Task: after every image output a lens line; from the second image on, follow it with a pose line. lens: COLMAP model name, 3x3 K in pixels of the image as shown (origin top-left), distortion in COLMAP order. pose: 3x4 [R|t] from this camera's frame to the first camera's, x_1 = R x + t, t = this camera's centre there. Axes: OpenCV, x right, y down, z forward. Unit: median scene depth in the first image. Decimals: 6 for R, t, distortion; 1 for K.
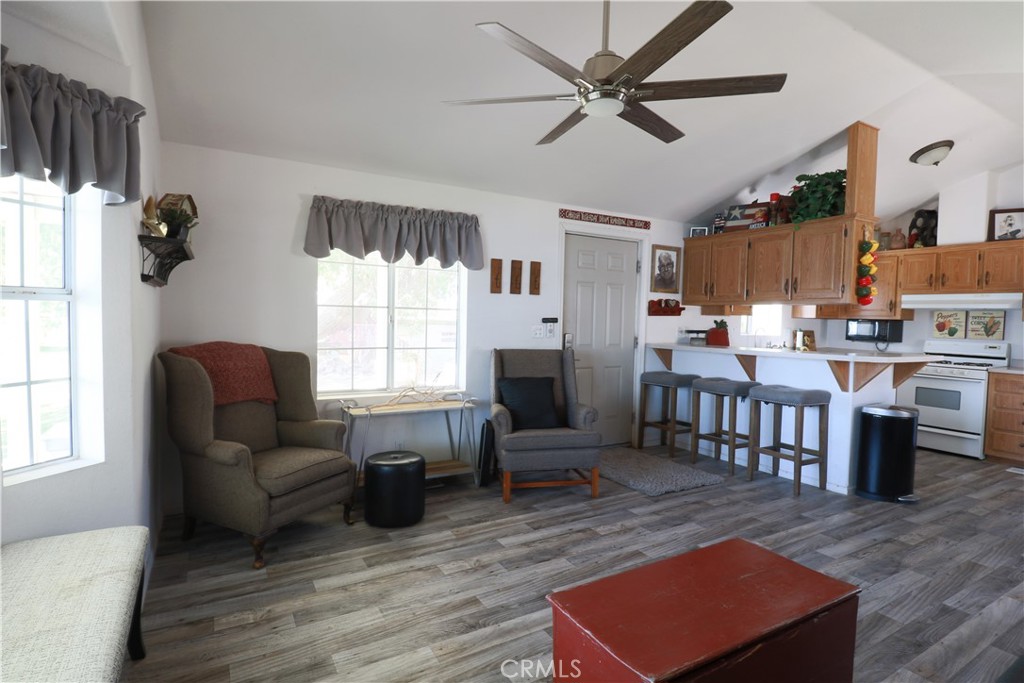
lens RADIAL K [[521.3, 0, 523.0], [0, 521.3, 342.6], [0, 0, 1]] dist [-0.000810, -0.014309]
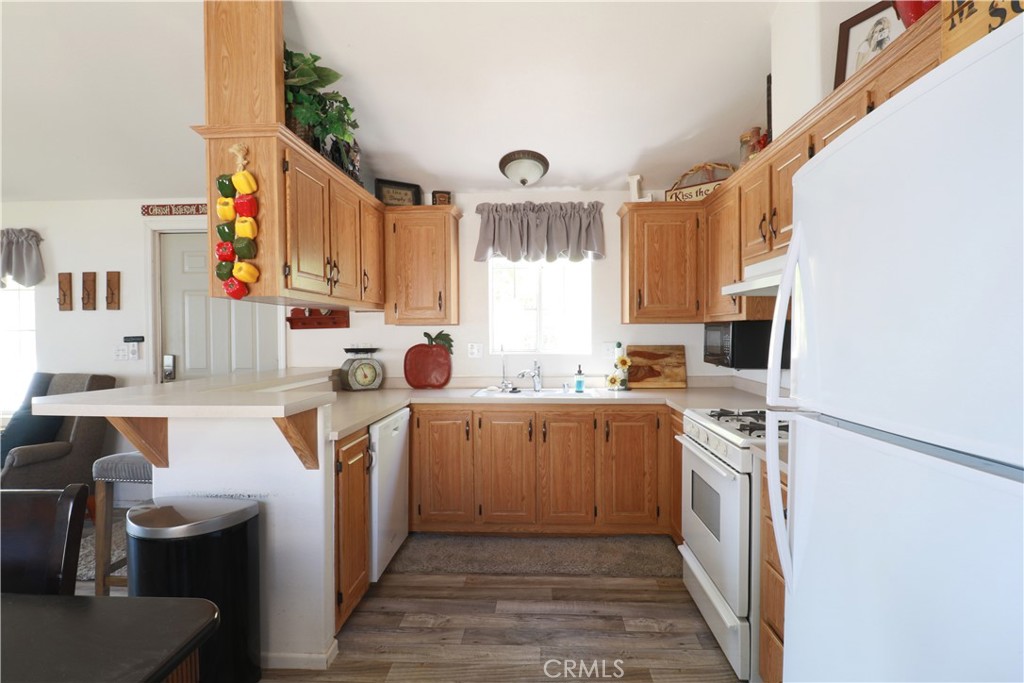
lens RADIAL K [[539.1, 0, 513.9], [0, 539.1, 334.0], [0, 0, 1]] dist [0.027908, -0.026498]
pose [[0.830513, -0.026241, -0.556380, 0.989433], [-0.003090, 0.998657, -0.051714, -0.007485], [0.556990, 0.044668, 0.829317, 0.586258]]
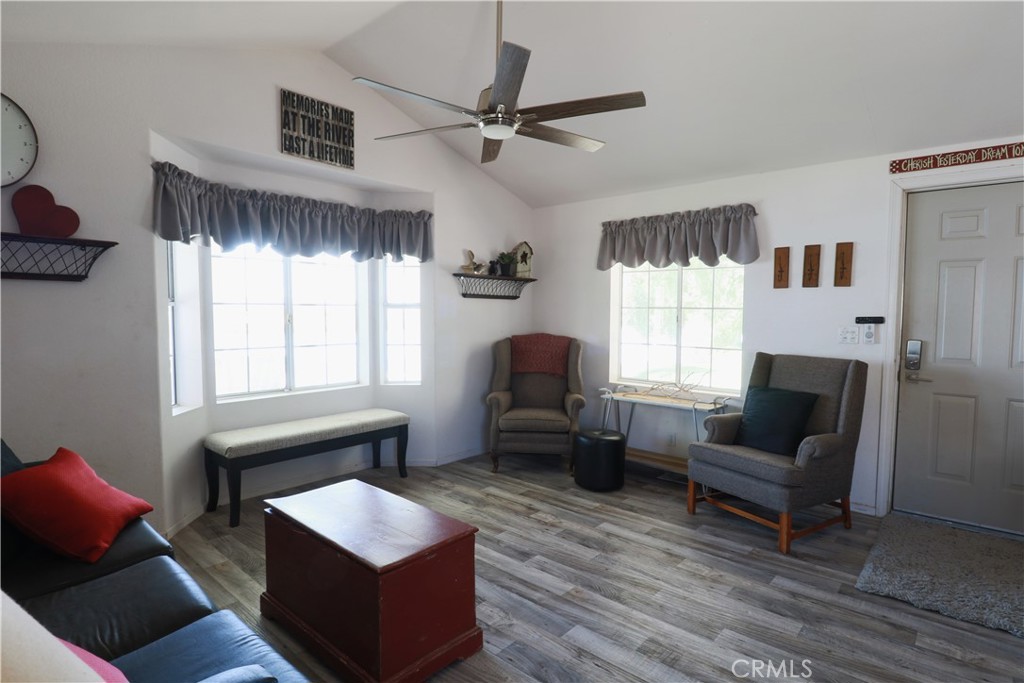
lens RADIAL K [[521.3, 0, 523.0], [0, 521.3, 342.6], [0, 0, 1]] dist [-0.000810, -0.014309]
pose [[0.316992, 0.038571, -0.947644, 0.554516], [-0.049783, 0.998472, 0.023987, -0.004657], [0.947121, 0.039573, 0.318428, 0.300233]]
